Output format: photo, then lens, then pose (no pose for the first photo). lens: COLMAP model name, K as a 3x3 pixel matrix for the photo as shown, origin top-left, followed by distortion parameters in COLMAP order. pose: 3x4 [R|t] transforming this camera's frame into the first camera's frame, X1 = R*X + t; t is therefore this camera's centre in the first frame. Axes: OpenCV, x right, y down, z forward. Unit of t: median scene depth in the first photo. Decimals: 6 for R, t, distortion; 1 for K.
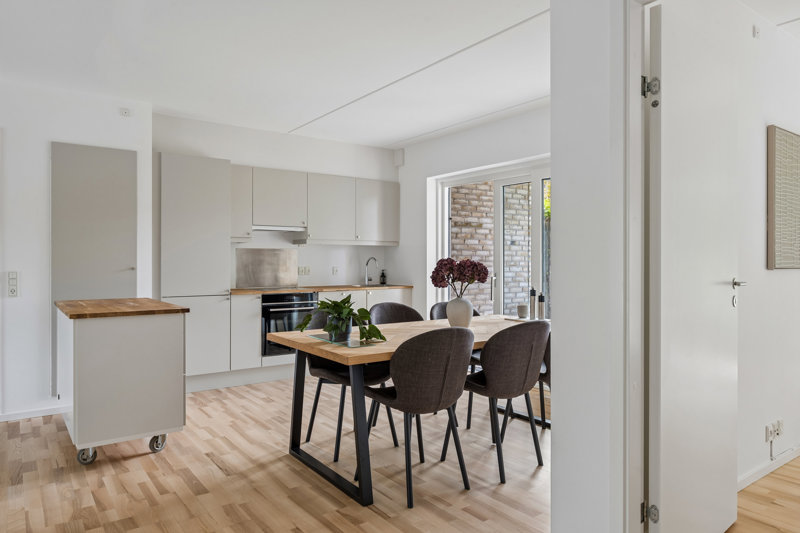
lens RADIAL K [[533.9, 0, 398.9], [0, 533.9, 261.8], [0, 0, 1]] dist [0.001839, 0.003400]
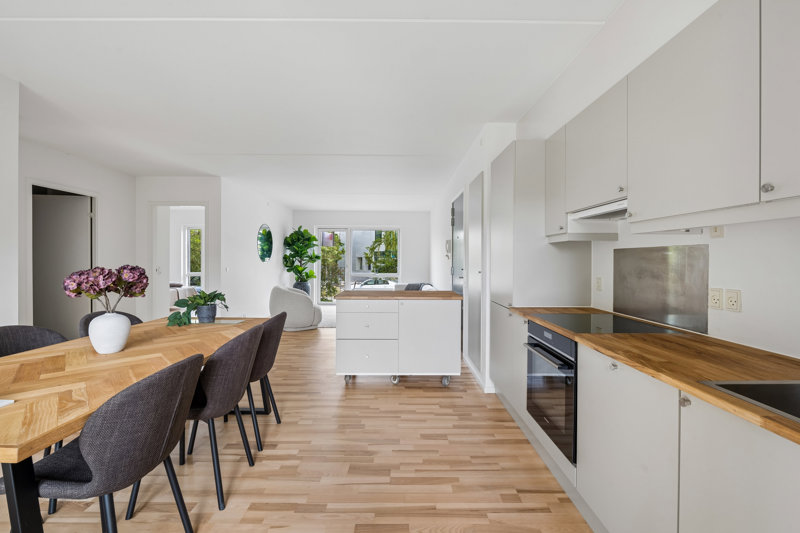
lens RADIAL K [[346.6, 0, 399.1], [0, 346.6, 263.5], [0, 0, 1]] dist [-0.002937, -0.000845]
pose [[-0.591410, 0.008831, -0.806323, 0.257346], [-0.000638, 0.999935, 0.011420, -0.018438], [0.806371, 0.007268, -0.591366, 1.514415]]
